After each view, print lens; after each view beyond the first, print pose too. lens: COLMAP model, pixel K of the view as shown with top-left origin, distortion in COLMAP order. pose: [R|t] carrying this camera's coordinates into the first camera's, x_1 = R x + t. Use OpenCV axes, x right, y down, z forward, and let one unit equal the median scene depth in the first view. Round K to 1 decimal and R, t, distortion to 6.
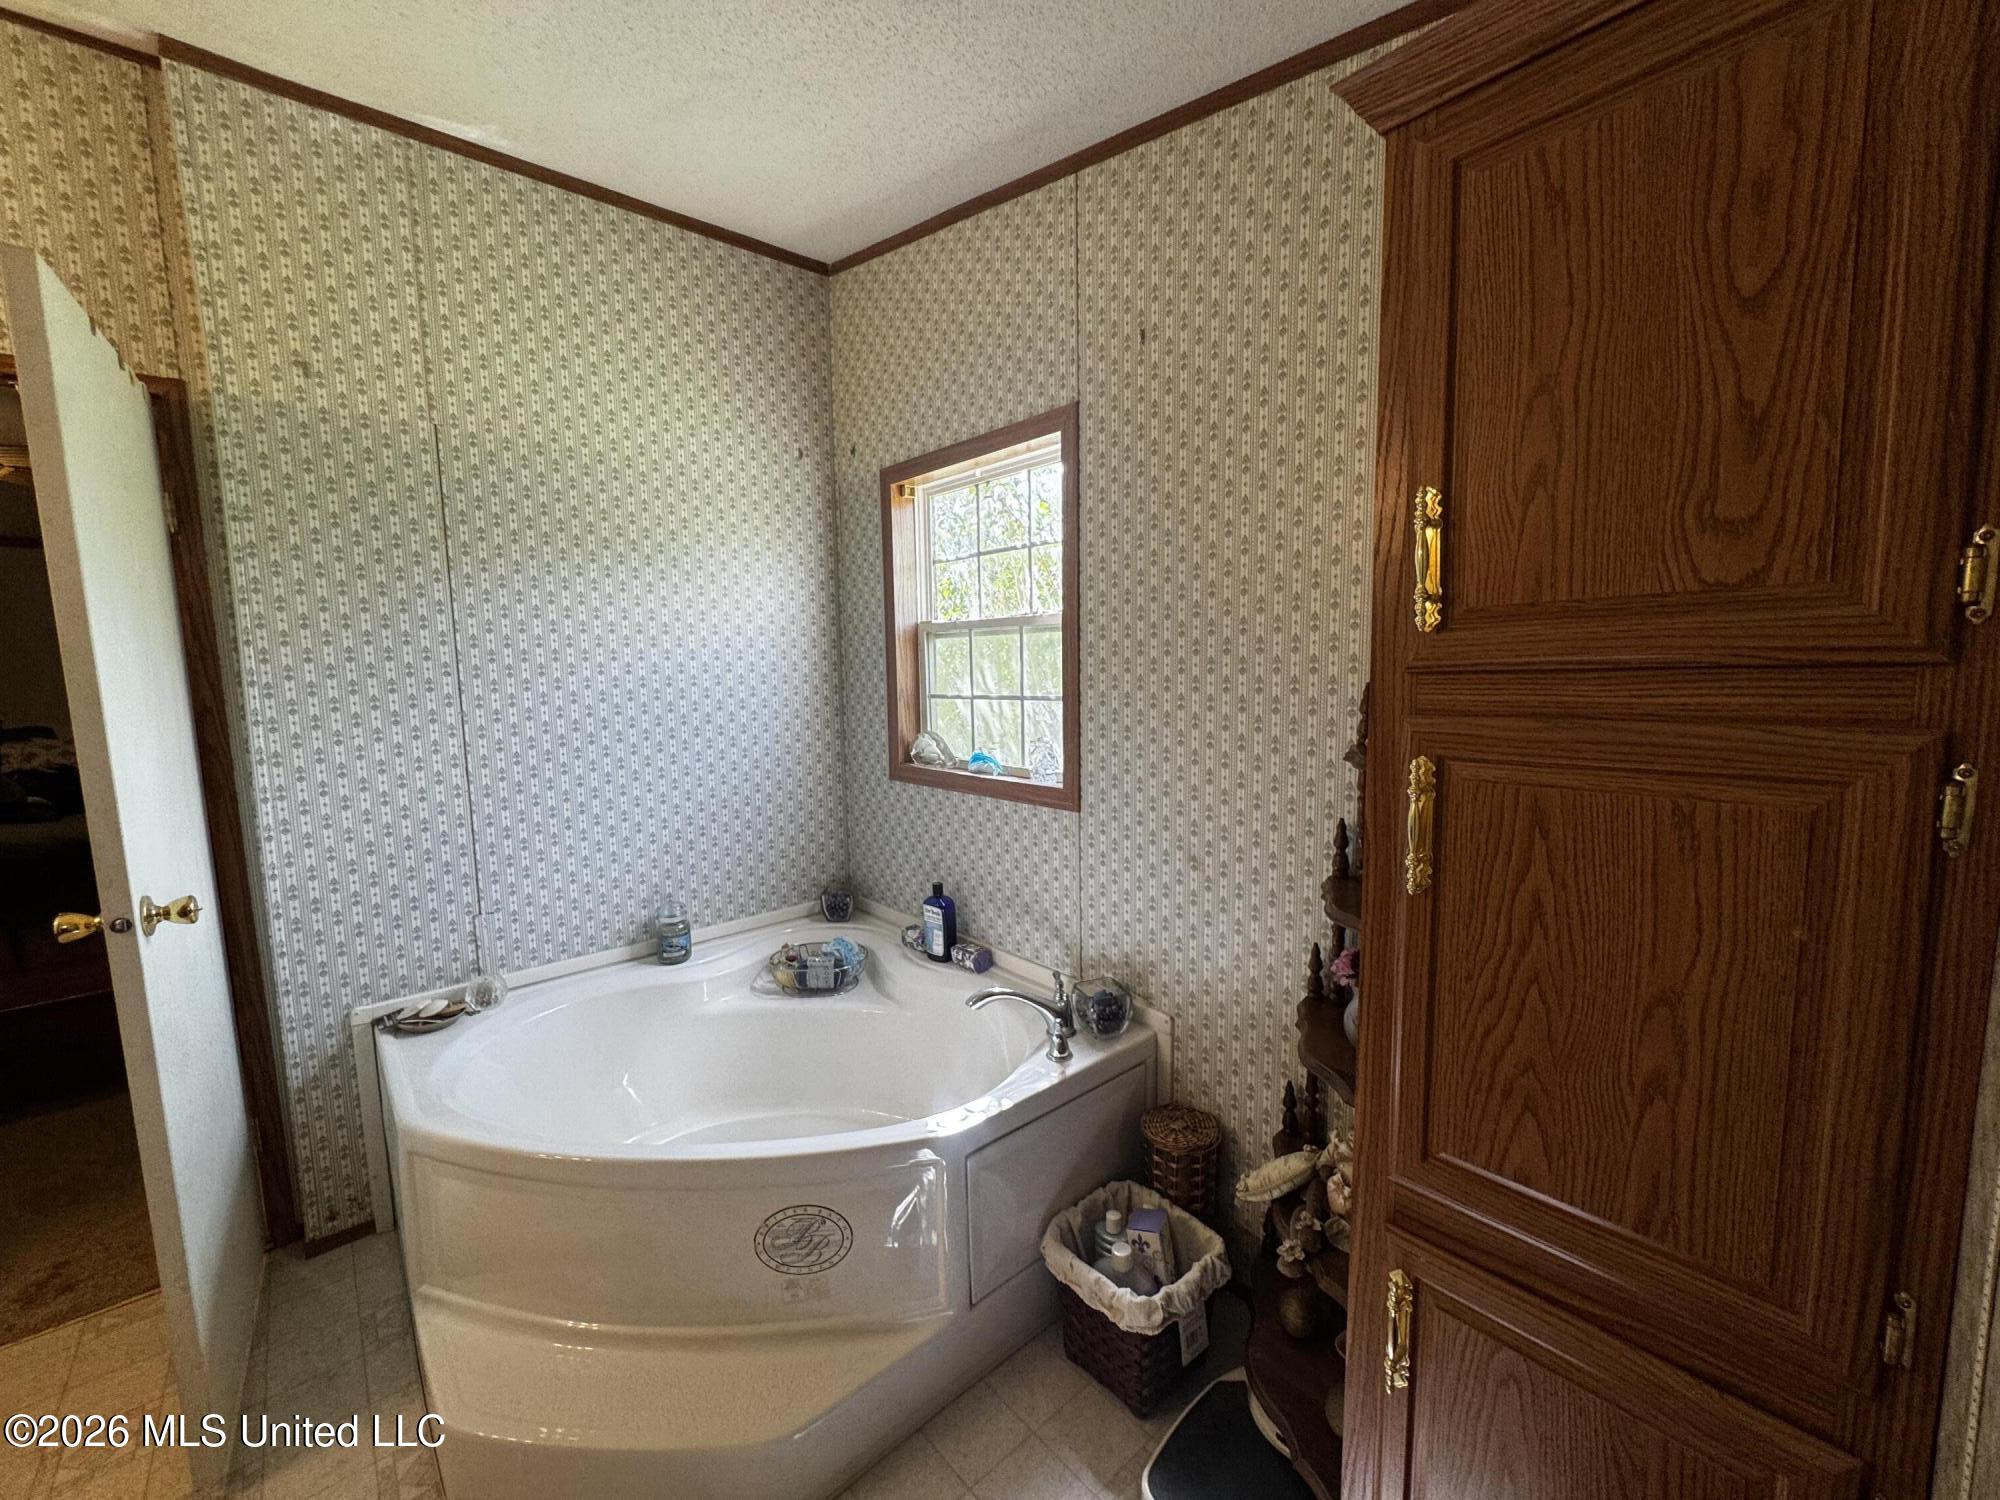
lens RADIAL K [[802.9, 0, 1001.6], [0, 802.9, 754.9], [0, 0, 1]] dist [-0.000423, -0.000020]
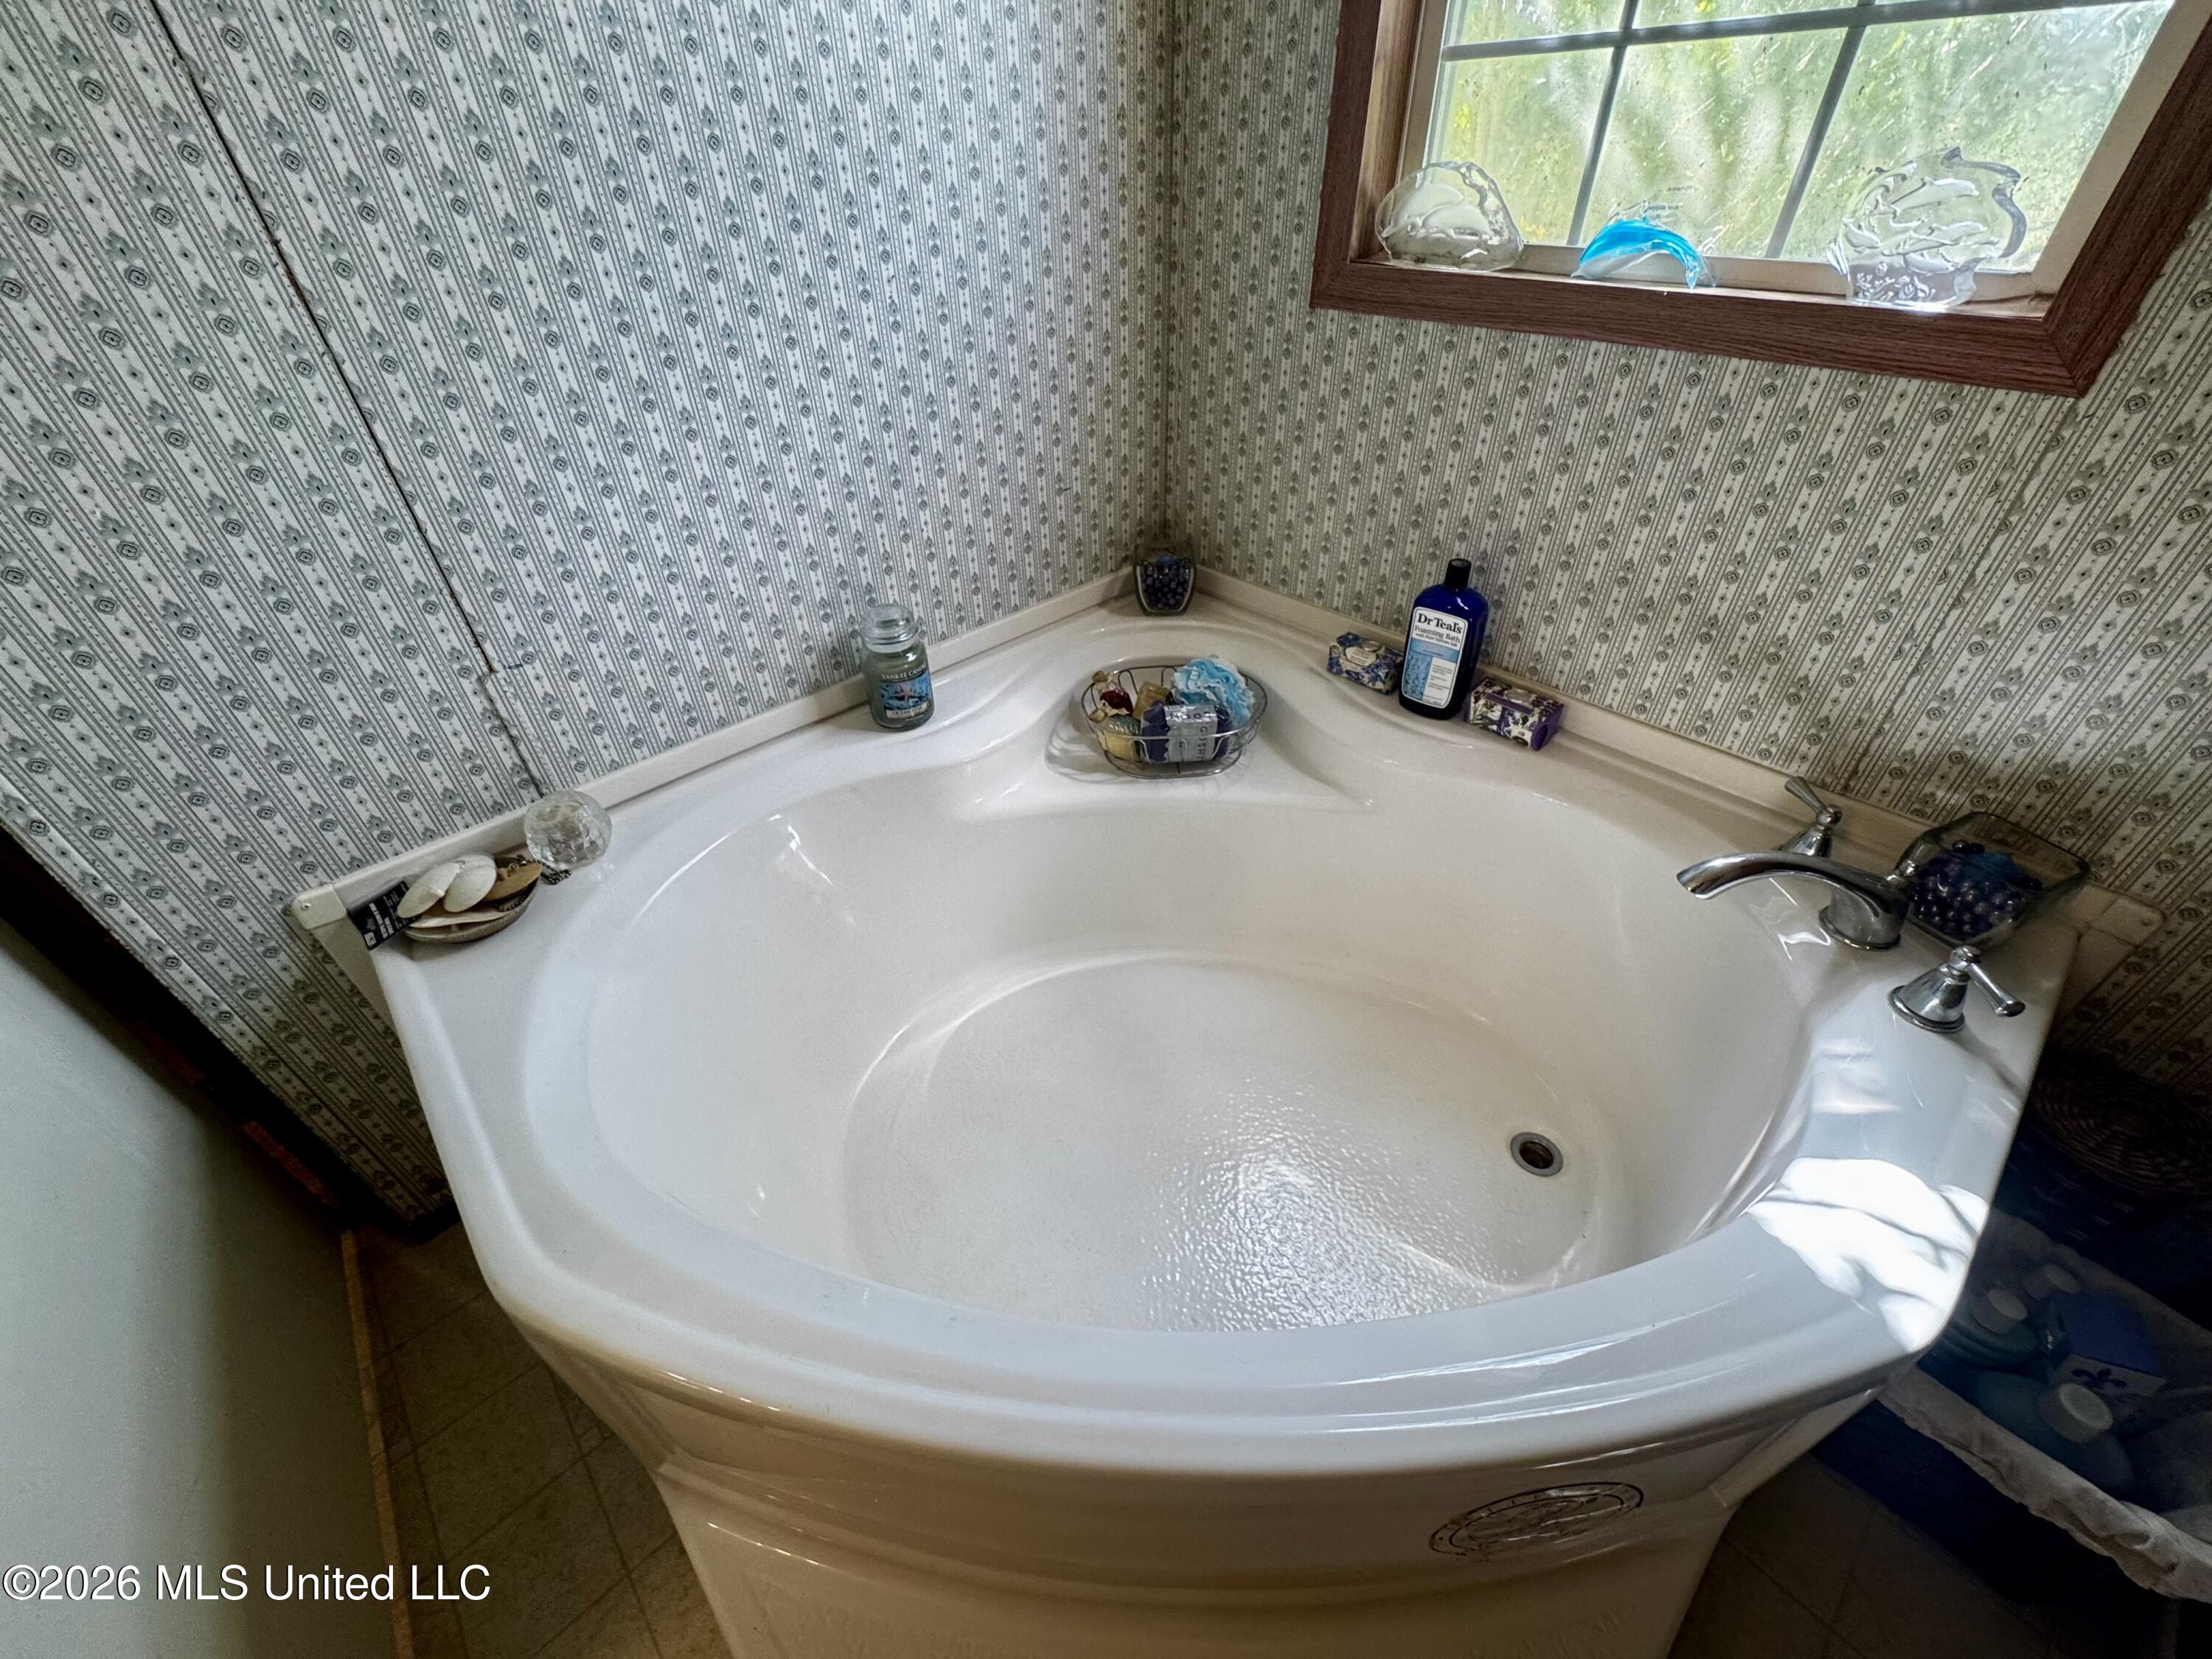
lens RADIAL K [[887.6, 0, 1106.0], [0, 887.6, 829.5], [0, 0, 1]] dist [-0.000443, -0.000418]
pose [[0.999744, -0.020435, 0.009739, -0.293207], [0.012209, 0.849042, 0.528184, 0.018093], [-0.019062, -0.527929, 0.849074, 0.489935]]
